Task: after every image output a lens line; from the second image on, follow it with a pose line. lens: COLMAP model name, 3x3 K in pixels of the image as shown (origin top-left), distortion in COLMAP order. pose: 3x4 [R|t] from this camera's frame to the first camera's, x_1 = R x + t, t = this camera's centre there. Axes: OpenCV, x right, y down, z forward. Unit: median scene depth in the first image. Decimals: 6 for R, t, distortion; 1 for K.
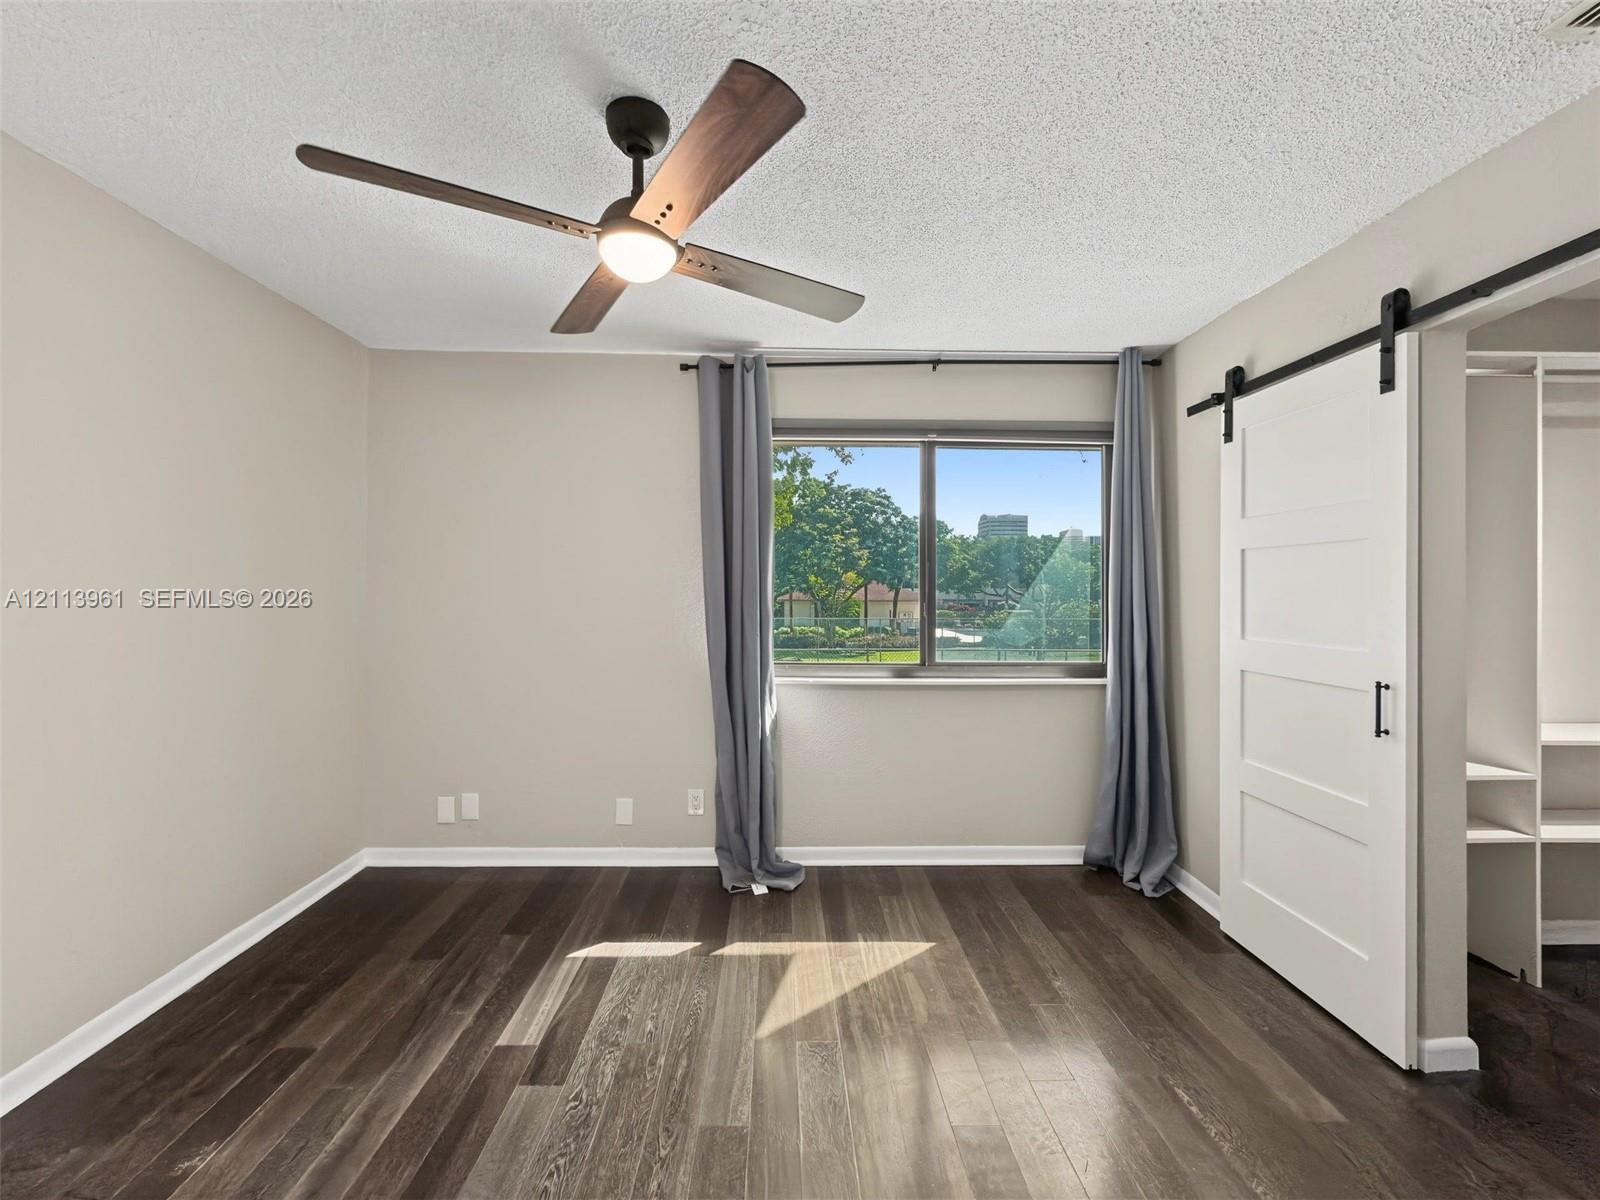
lens RADIAL K [[658.9, 0, 802.0], [0, 658.9, 607.7], [0, 0, 1]] dist [0.001506, 0.000342]
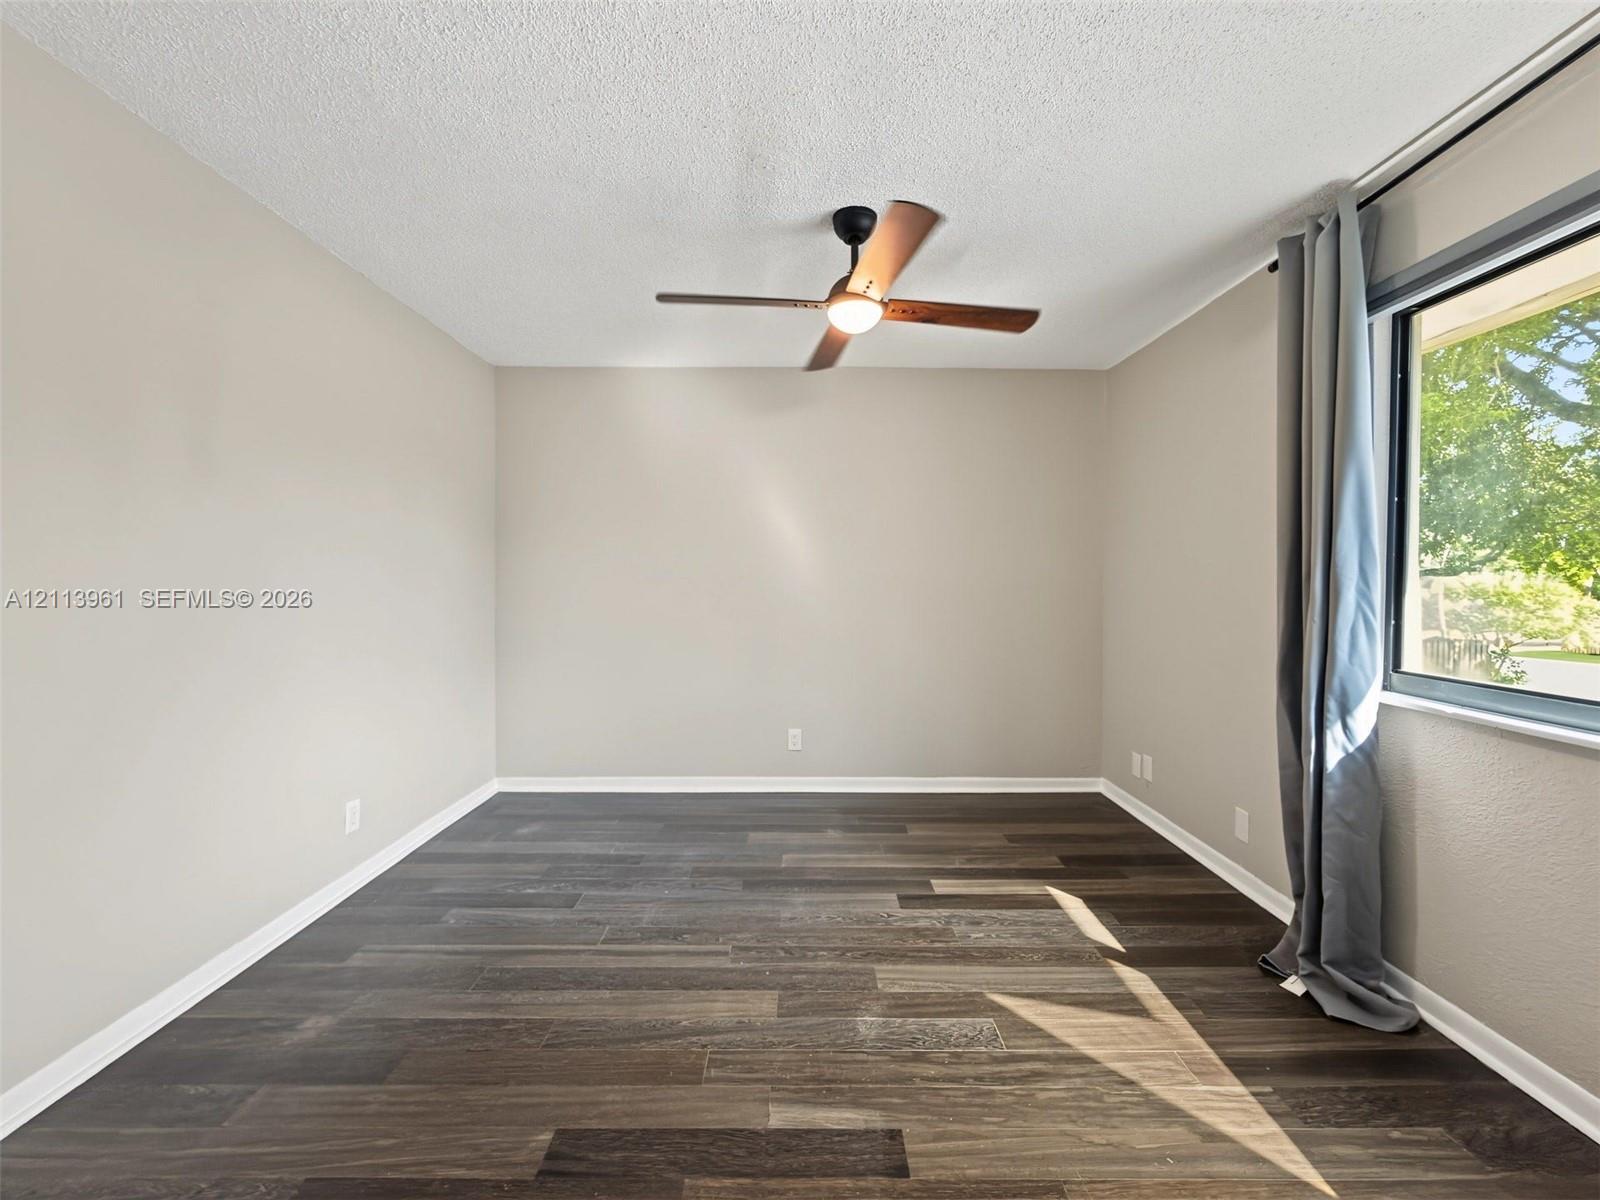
lens RADIAL K [[671.3, 0, 800.0], [0, 671.3, 600.0], [0, 0, 1]] dist [0.000004, -0.001265]
pose [[-0.030752, 0.018775, -0.999351, 0.805143], [-0.036036, 0.999153, 0.019881, 0.038401], [0.998877, 0.036624, -0.030049, 0.617038]]
